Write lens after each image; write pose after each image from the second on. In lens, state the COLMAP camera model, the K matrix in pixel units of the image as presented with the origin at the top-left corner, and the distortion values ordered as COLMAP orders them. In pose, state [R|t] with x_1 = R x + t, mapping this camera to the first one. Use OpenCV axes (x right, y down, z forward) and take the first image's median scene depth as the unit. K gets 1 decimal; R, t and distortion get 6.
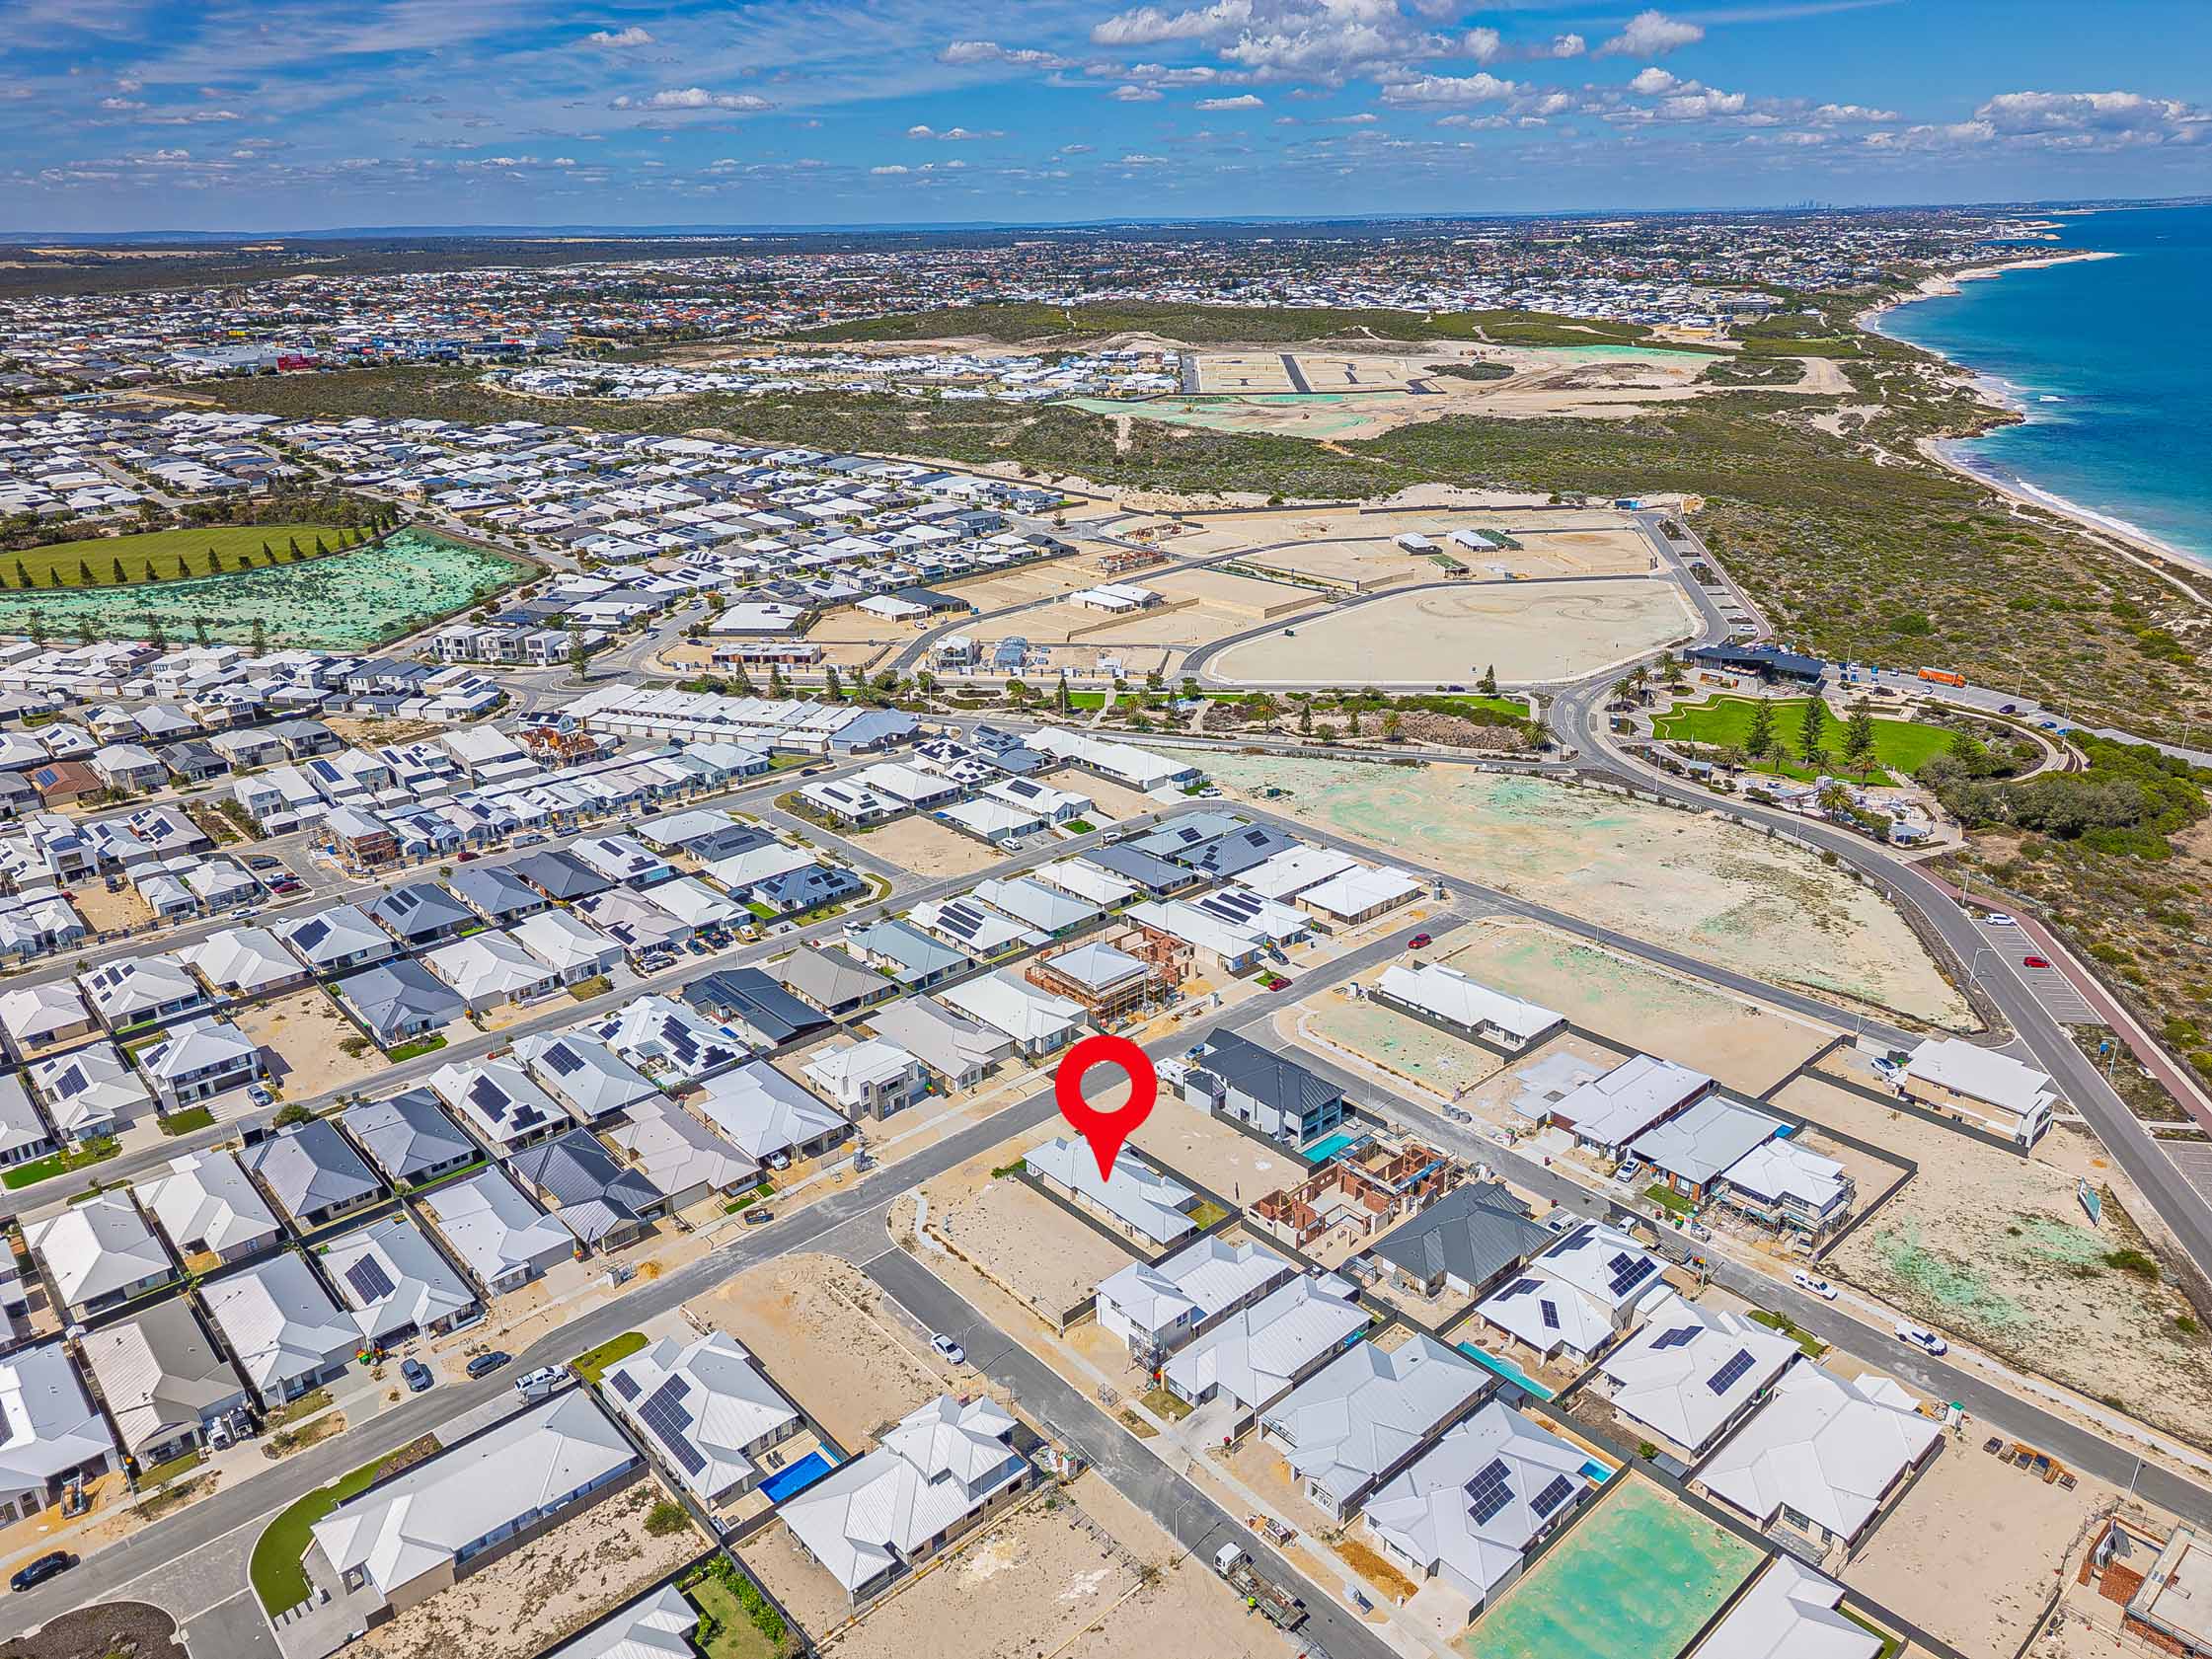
lens RADIAL K [[1541.8, 0, 1110.3], [0, 1541.8, 832.4], [0, 0, 1]] dist [0.093442, -0.095337]
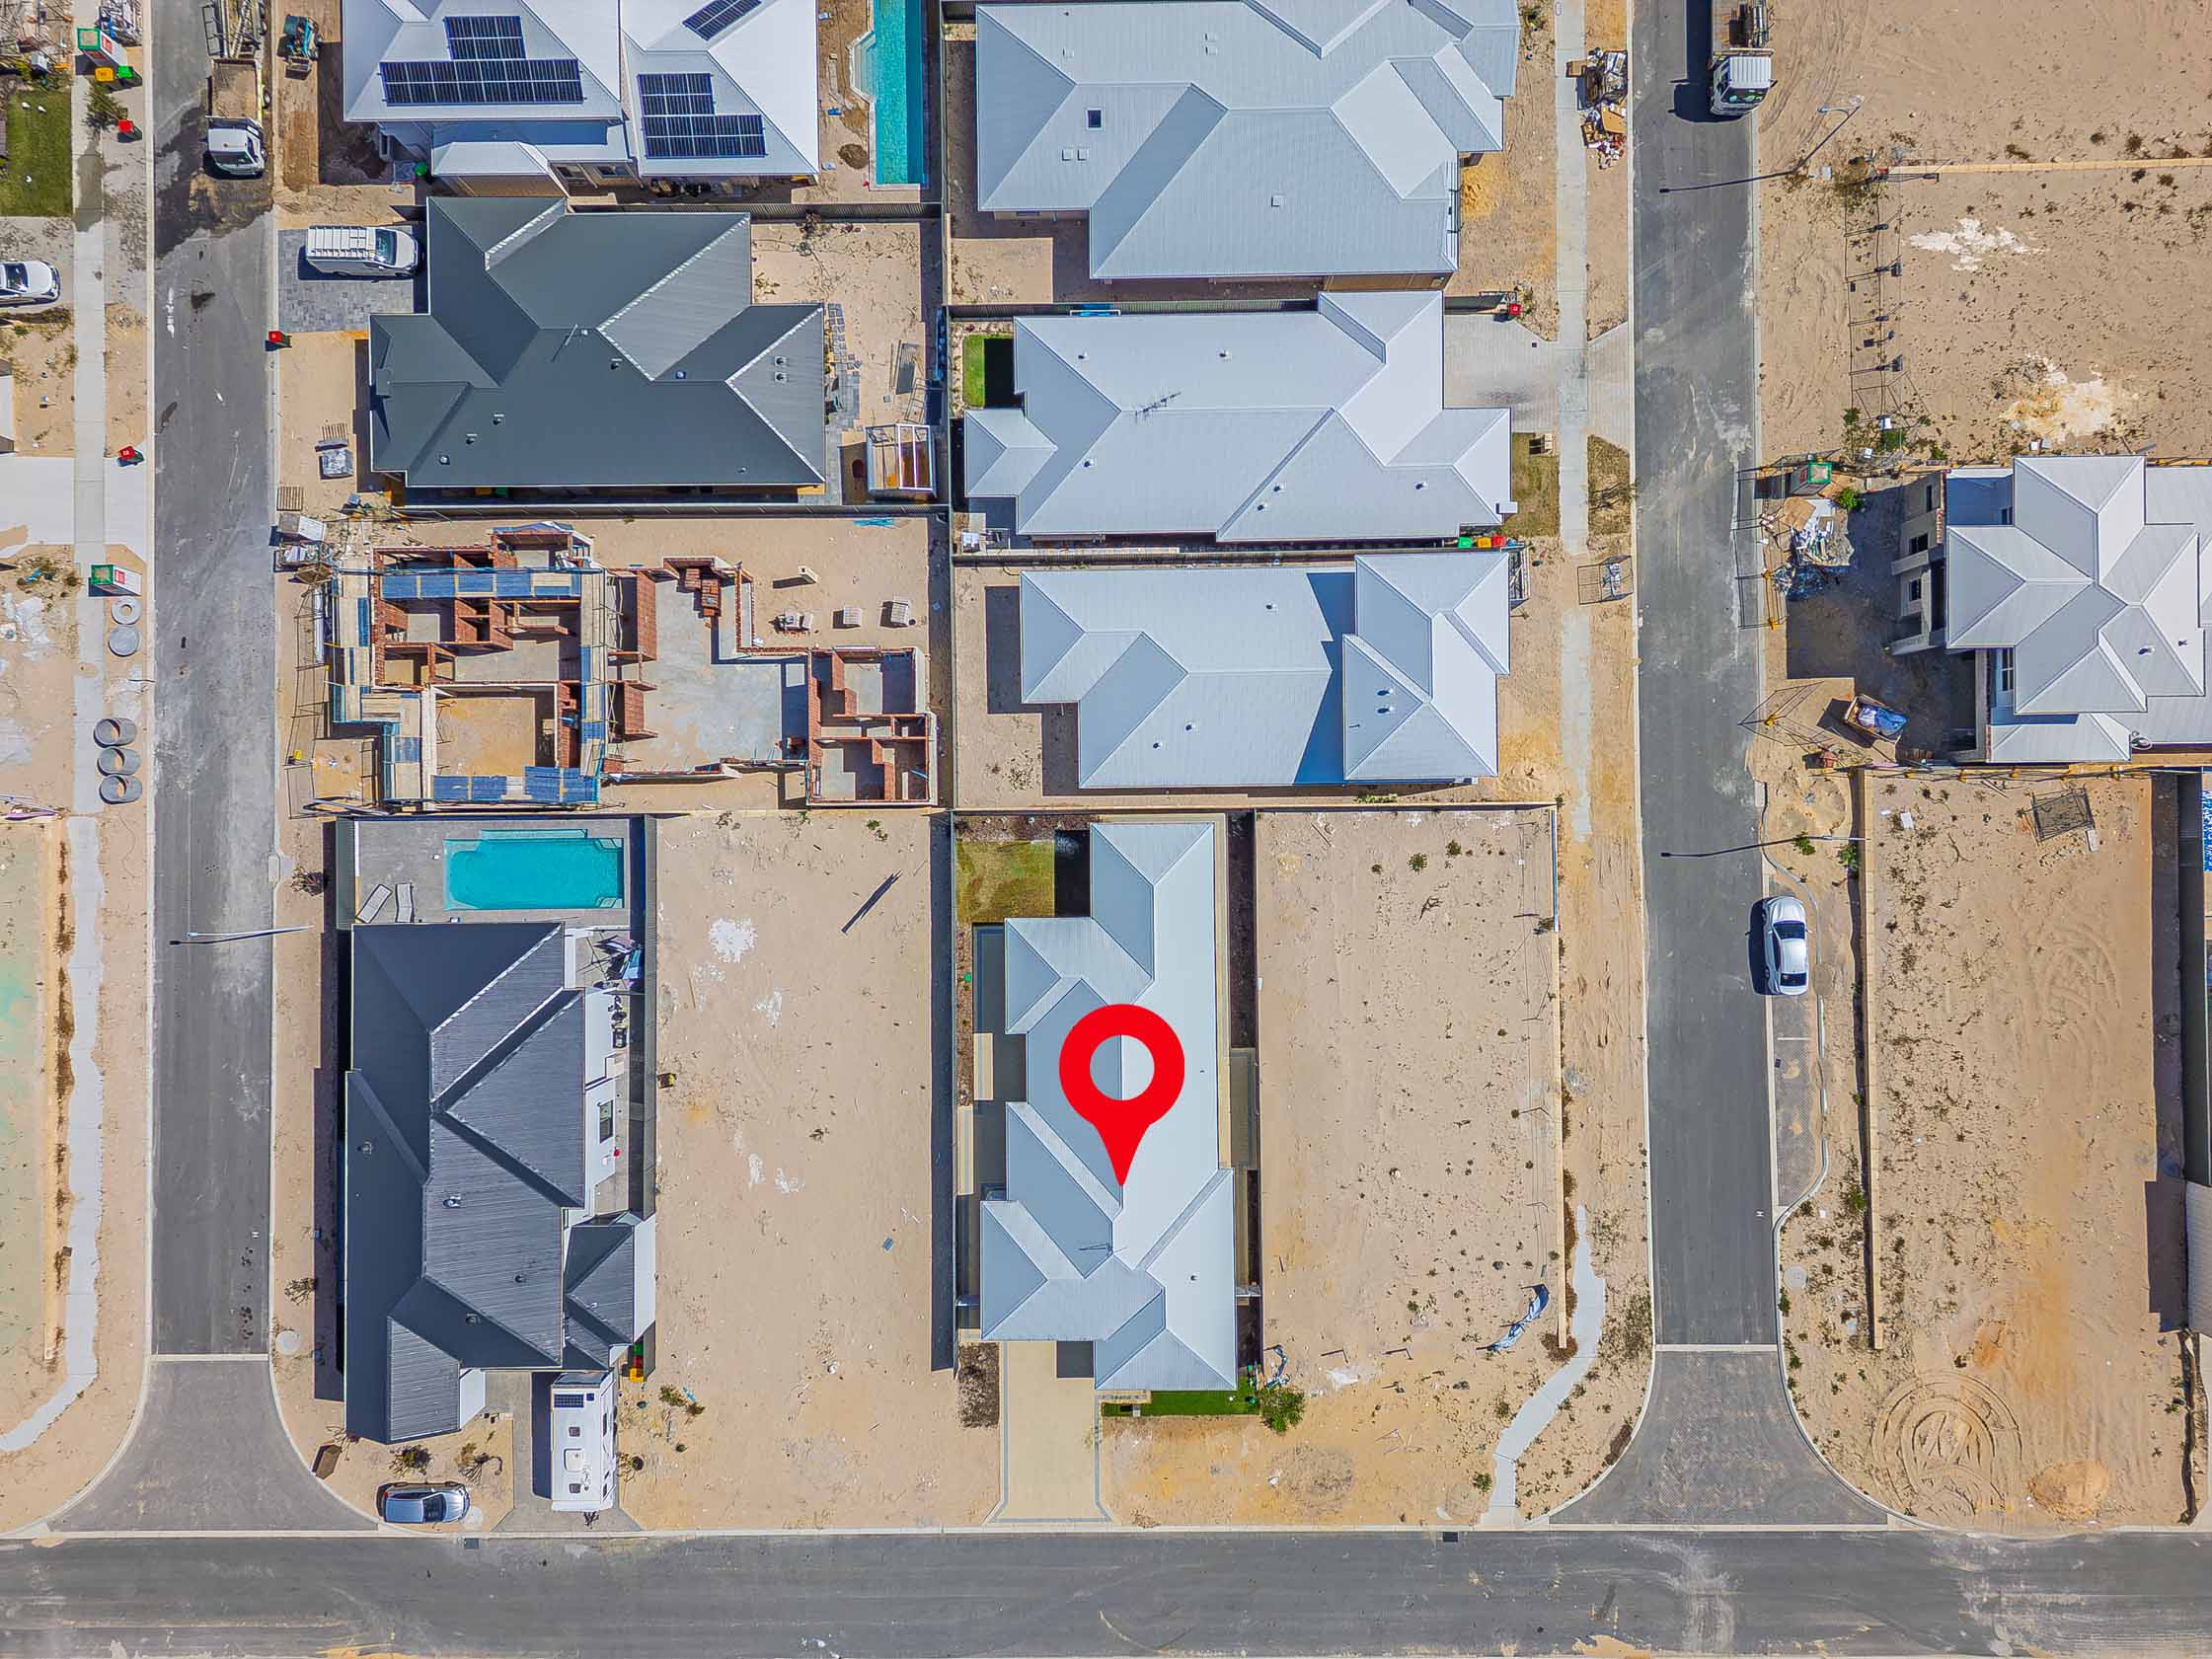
lens RADIAL K [[1541.8, 0, 1110.3], [0, 1541.8, 832.4], [0, 0, 1]] dist [0.093442, -0.095337]
pose [[-0.747909, -0.662677, 0.038611, 0.036558], [0.270180, -0.250768, 0.929580, -0.096792], [-0.606329, 0.705673, 0.366594, 0.807356]]
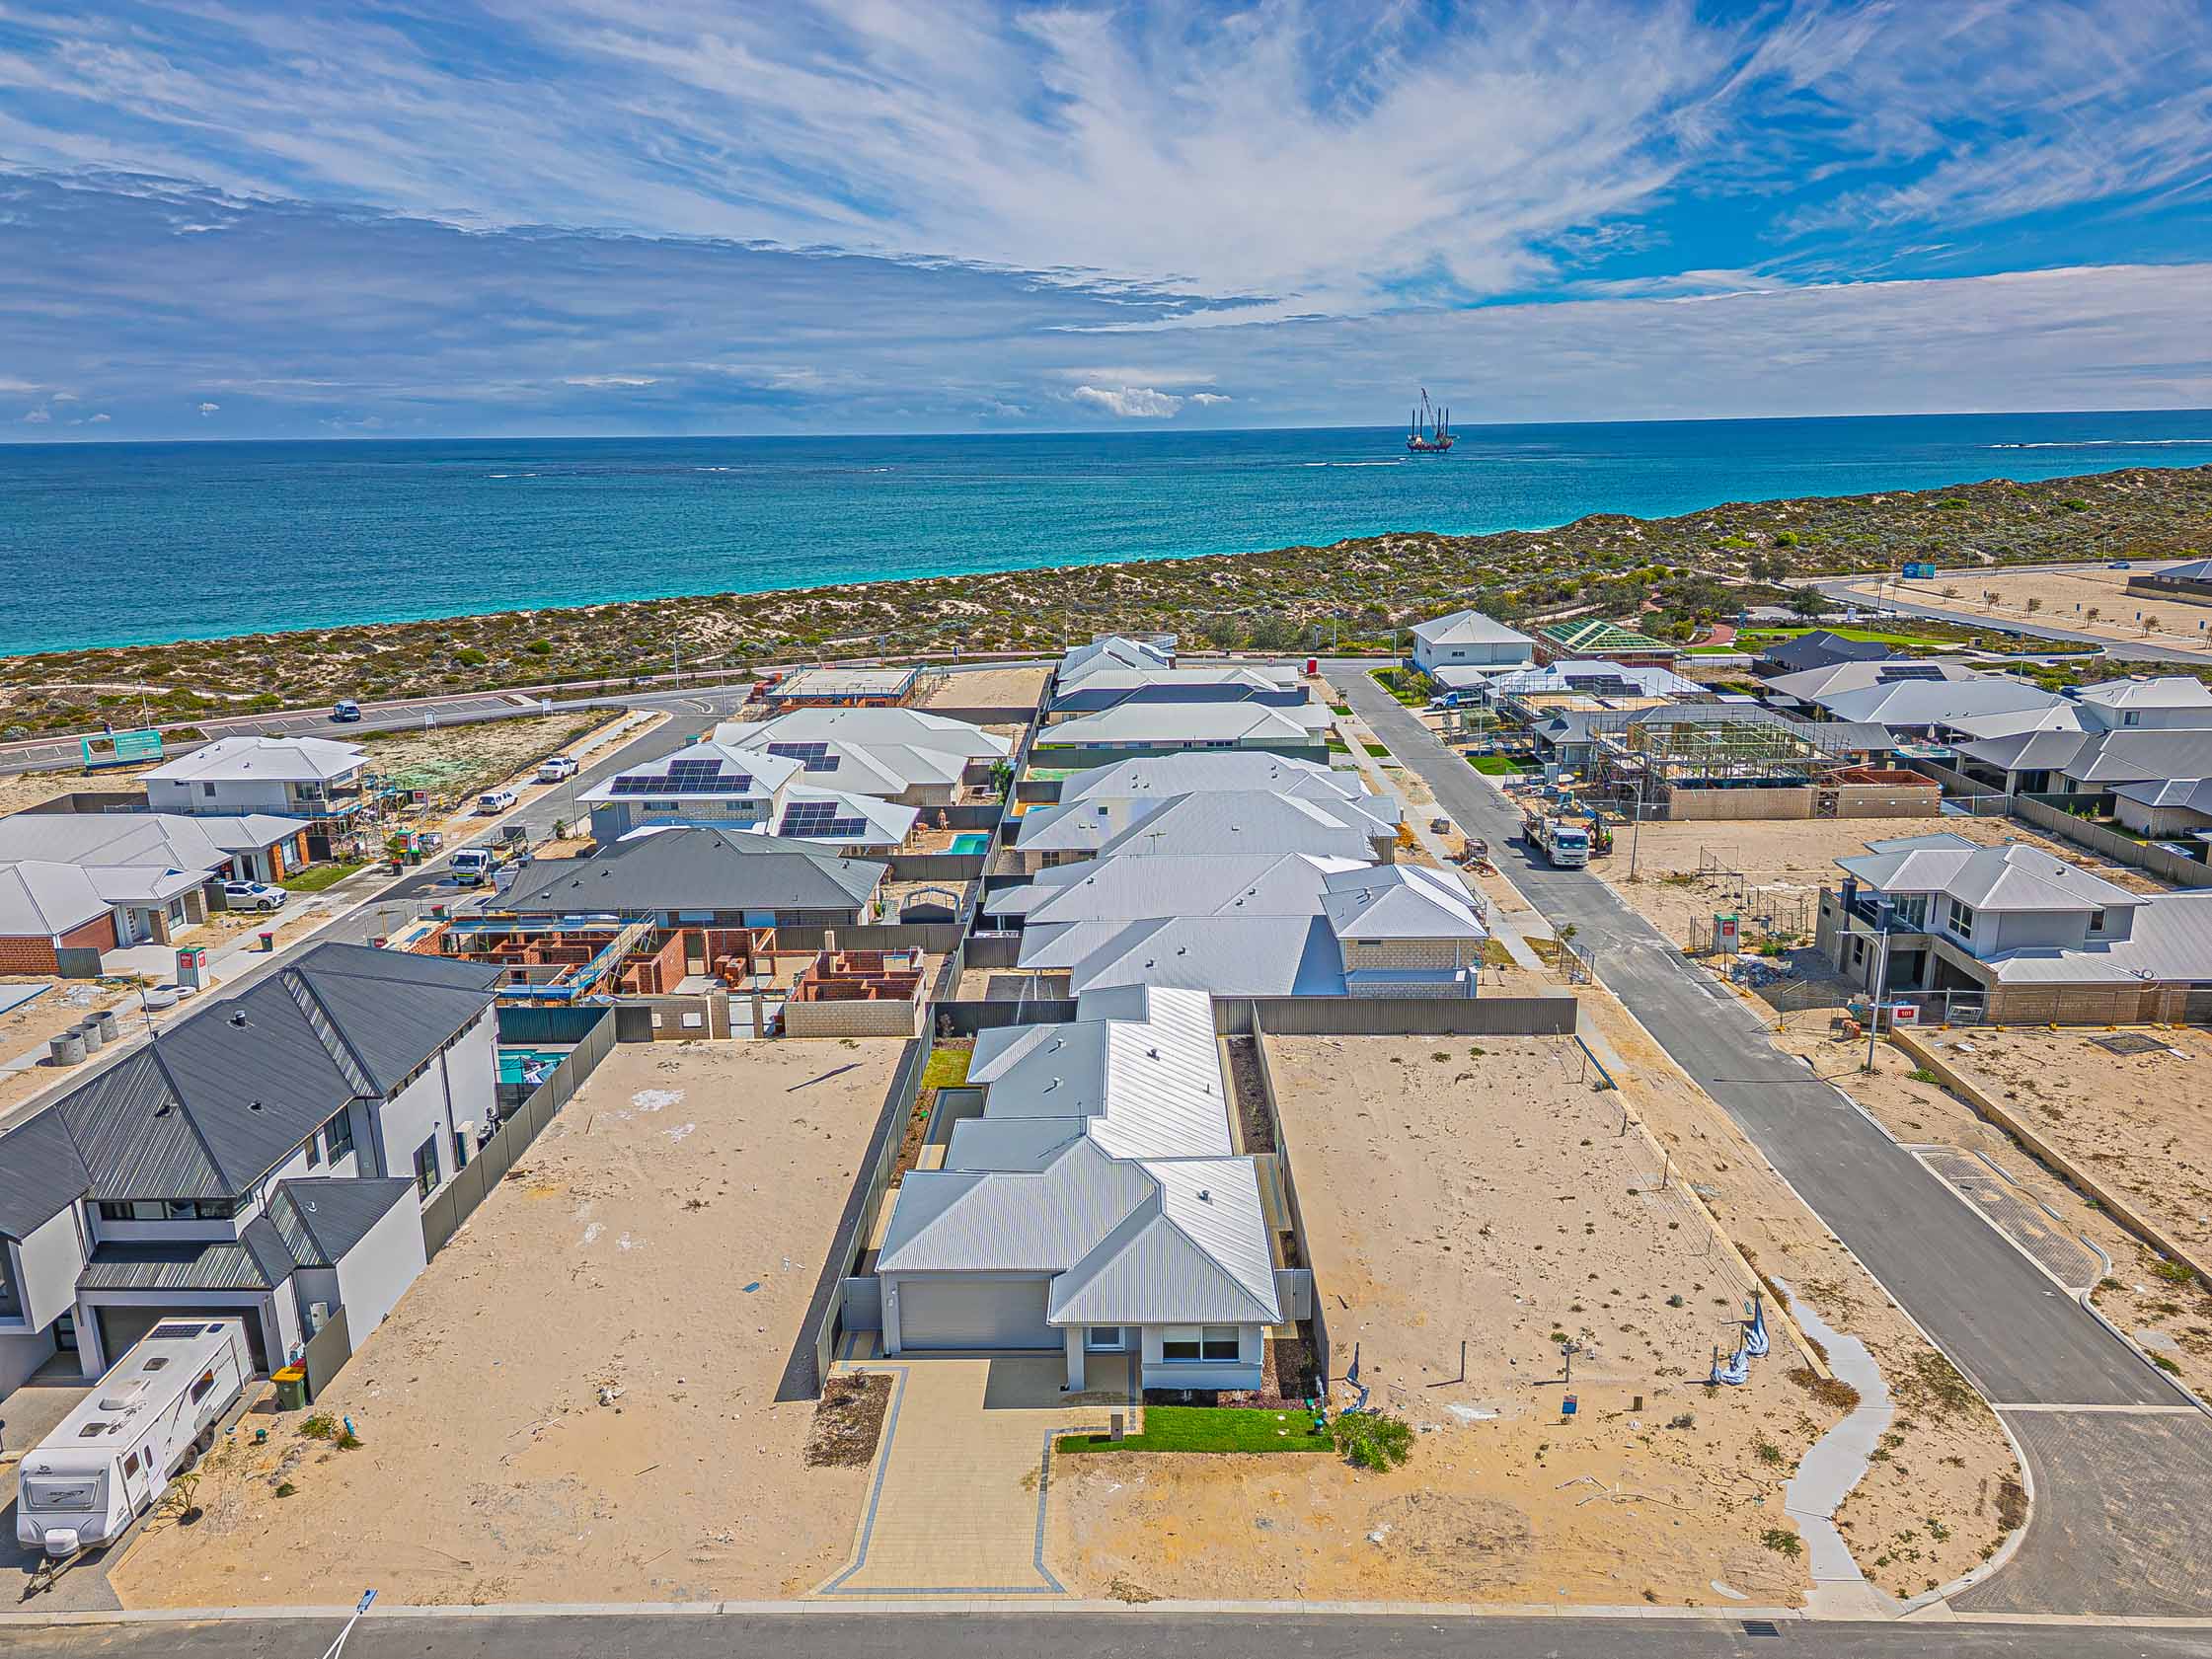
lens RADIAL K [[1543.5, 0, 1106.0], [0, 1543.5, 829.5], [0, 0, 1]] dist [0.069792, -0.059395]
pose [[-0.731145, -0.139221, 0.667866, -0.175927], [0.277923, 0.833258, 0.477954, 0.046939], [-0.623046, 0.535069, -0.570539, 1.117766]]
